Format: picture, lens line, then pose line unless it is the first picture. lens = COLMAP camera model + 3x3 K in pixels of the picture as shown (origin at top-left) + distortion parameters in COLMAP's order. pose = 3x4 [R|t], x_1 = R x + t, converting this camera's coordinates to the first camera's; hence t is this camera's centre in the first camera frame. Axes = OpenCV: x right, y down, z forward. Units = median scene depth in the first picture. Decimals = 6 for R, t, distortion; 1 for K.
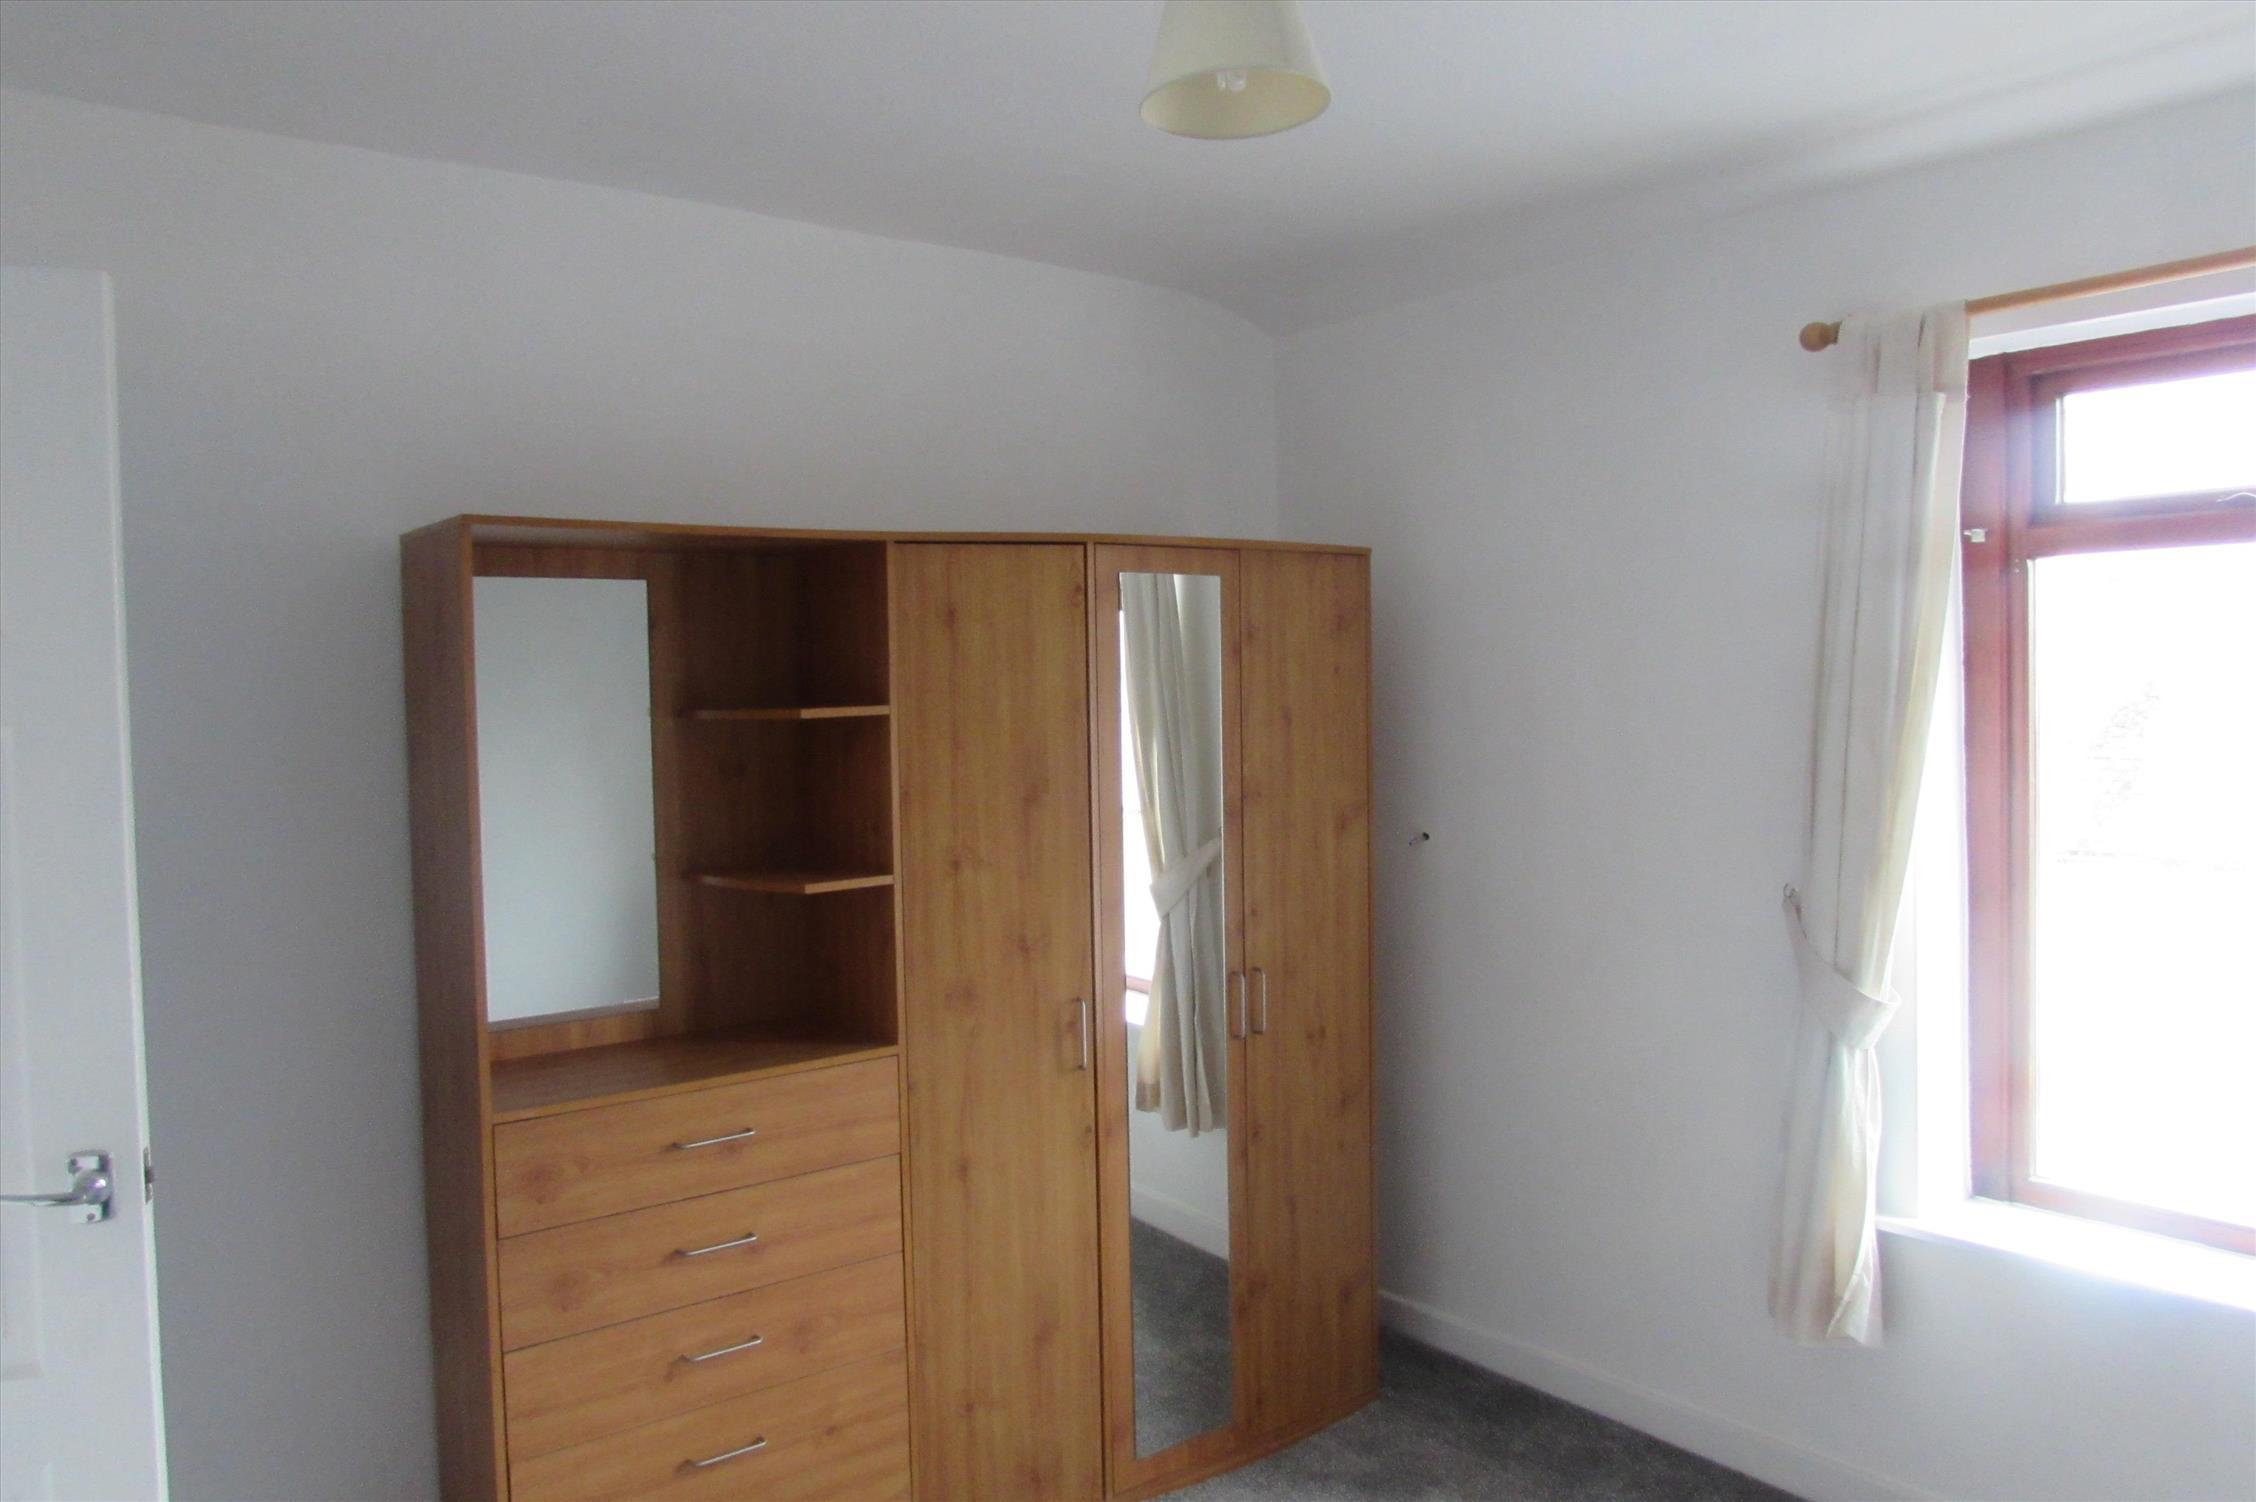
lens RADIAL K [[1603.1, 0, 1128.0], [0, 1603.1, 751.0], [0, 0, 1]] dist [-0.023307, 0.000940]
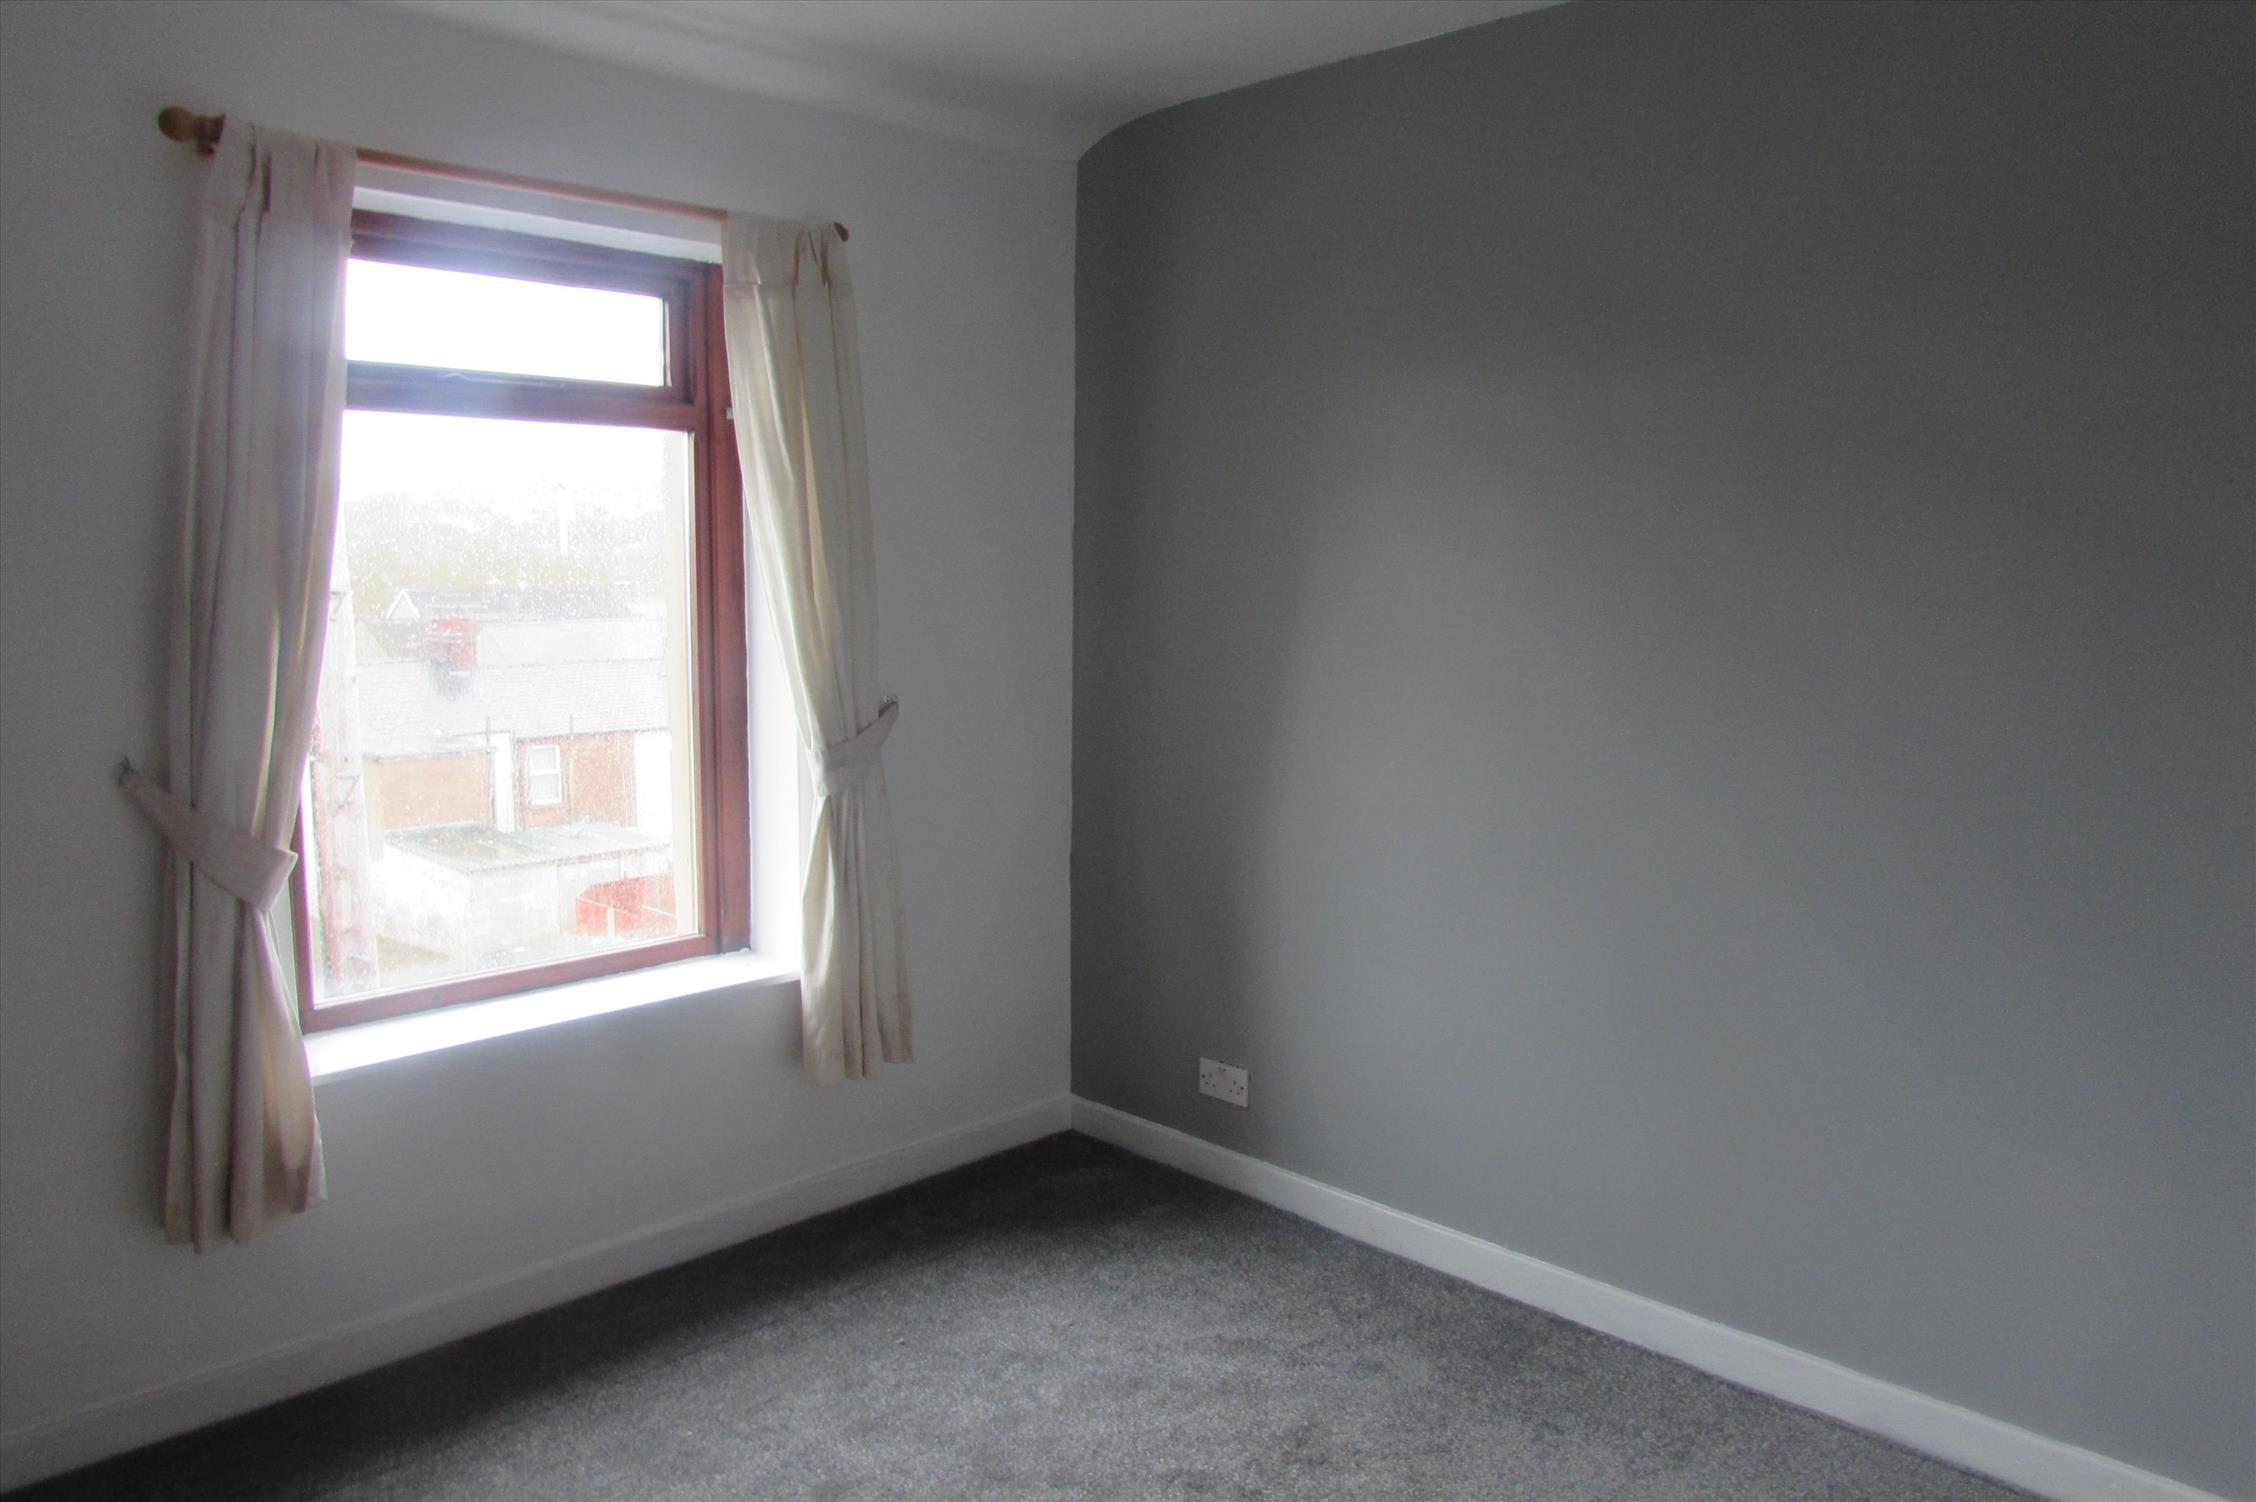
lens RADIAL K [[1603.1, 0, 1128.0], [0, 1603.1, 751.0], [0, 0, 1]] dist [-0.023307, 0.000940]
pose [[-0.140276, -0.113165, 0.983624, -0.554593], [0.033727, 0.992324, 0.118976, -0.006926], [-0.989538, 0.049864, -0.135383, 0.660651]]
